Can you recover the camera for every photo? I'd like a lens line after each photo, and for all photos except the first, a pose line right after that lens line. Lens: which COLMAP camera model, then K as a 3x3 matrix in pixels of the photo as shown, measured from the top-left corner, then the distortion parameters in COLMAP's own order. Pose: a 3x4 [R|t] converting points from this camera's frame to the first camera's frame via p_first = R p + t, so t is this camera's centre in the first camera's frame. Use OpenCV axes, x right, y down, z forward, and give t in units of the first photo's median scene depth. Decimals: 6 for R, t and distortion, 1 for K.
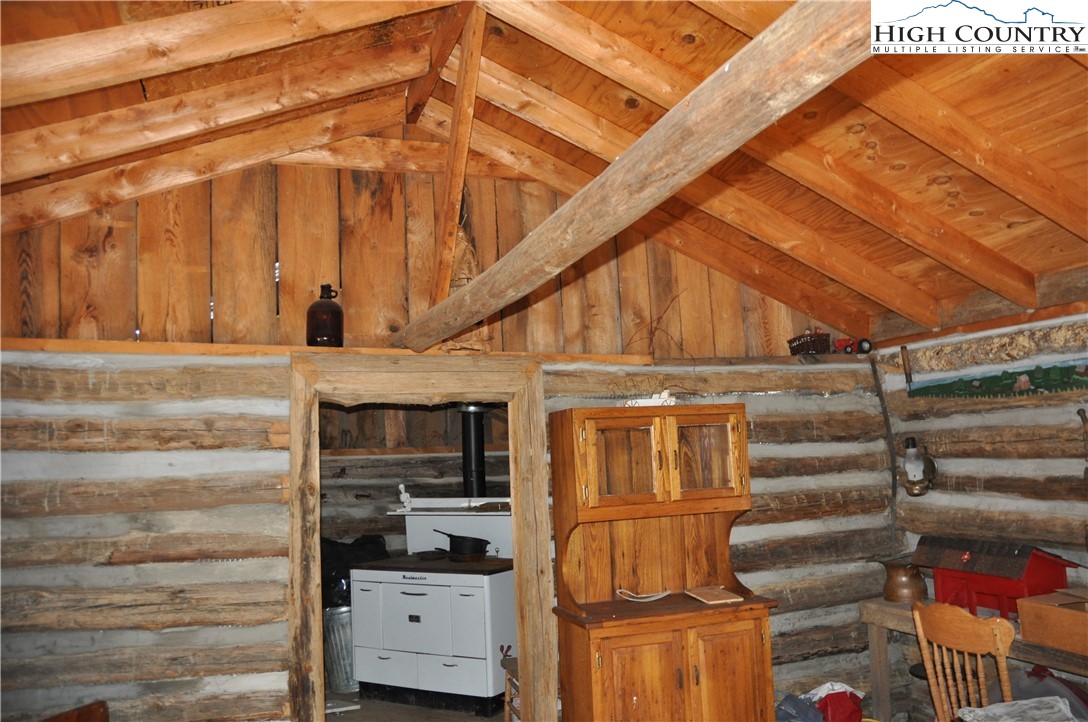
lens RADIAL K [[876.3, 0, 576.6], [0, 876.3, 359.1], [0, 0, 1]] dist [-0.155447, 0.166538]
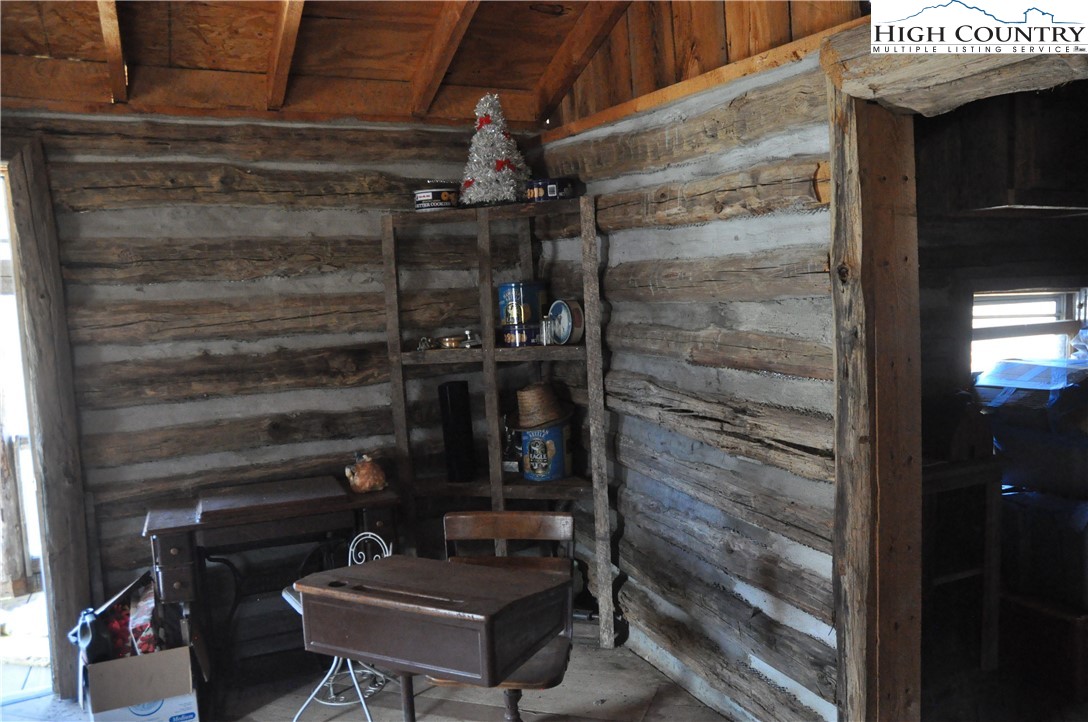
lens RADIAL K [[876.3, 0, 576.6], [0, 876.3, 359.1], [0, 0, 1]] dist [-0.155447, 0.166538]
pose [[0.095571, 0.113942, -0.988880, 0.227163], [0.149014, 0.980595, 0.127389, 0.097392], [0.984206, -0.159531, 0.076738, 0.699956]]
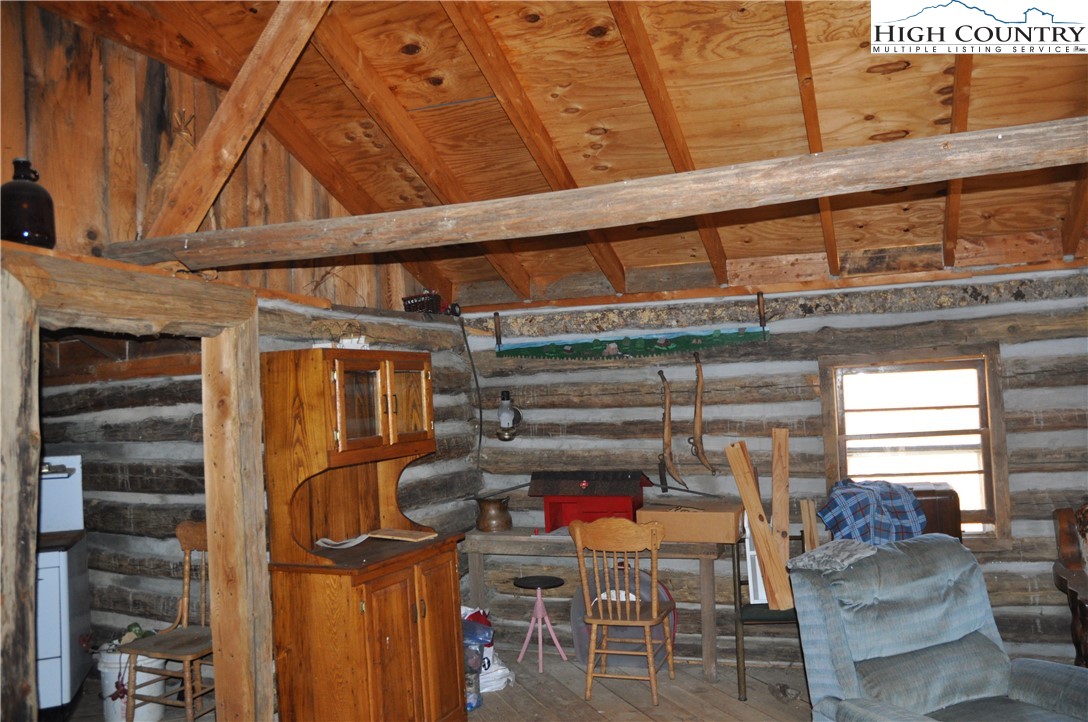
lens RADIAL K [[876.3, 0, 576.6], [0, 876.3, 359.1], [0, 0, 1]] dist [-0.155447, 0.166538]
pose [[0.641061, 0.046668, 0.766070, -0.511924], [-0.071386, 0.997448, -0.001026, 0.046330], [-0.764163, -0.054029, 0.642756, 0.175887]]
